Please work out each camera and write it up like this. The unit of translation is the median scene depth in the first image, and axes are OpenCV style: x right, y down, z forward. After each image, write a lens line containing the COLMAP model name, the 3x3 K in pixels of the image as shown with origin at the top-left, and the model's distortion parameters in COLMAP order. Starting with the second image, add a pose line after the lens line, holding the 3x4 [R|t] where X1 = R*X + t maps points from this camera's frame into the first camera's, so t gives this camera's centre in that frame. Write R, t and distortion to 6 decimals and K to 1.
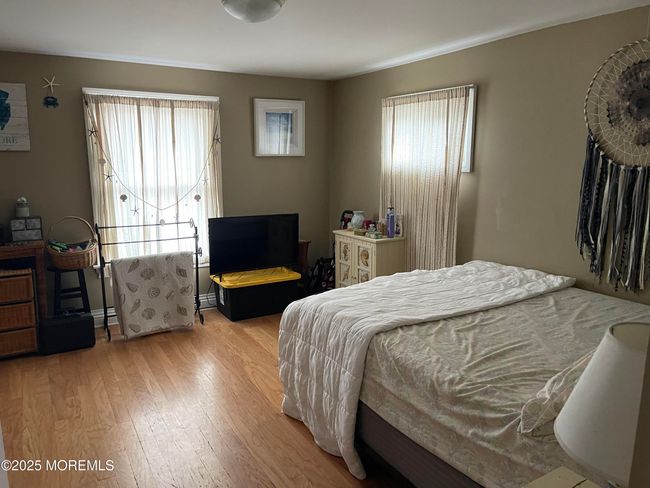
lens RADIAL K [[490.6, 0, 328.3], [0, 490.6, 244.8], [0, 0, 1]] dist [0.088948, -0.141315]
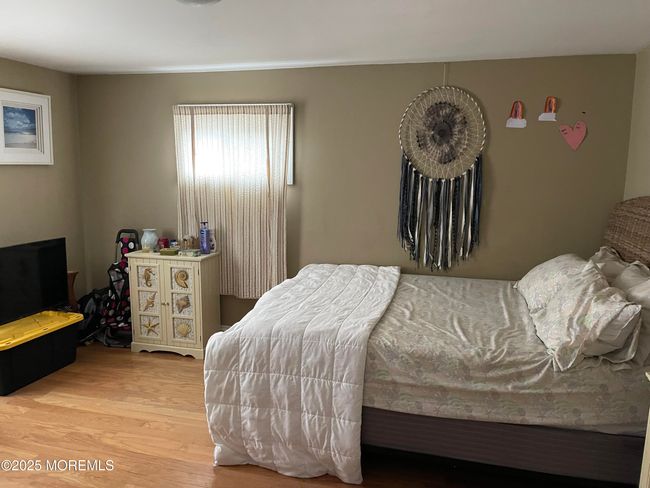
lens RADIAL K [[490.6, 0, 328.3], [0, 490.6, 244.8], [0, 0, 1]] dist [0.088948, -0.141315]
pose [[0.707684, -0.096699, 0.699880, -0.543682], [0.112277, 0.993394, 0.023724, -0.041241], [-0.697551, 0.061791, 0.713866, 0.237070]]
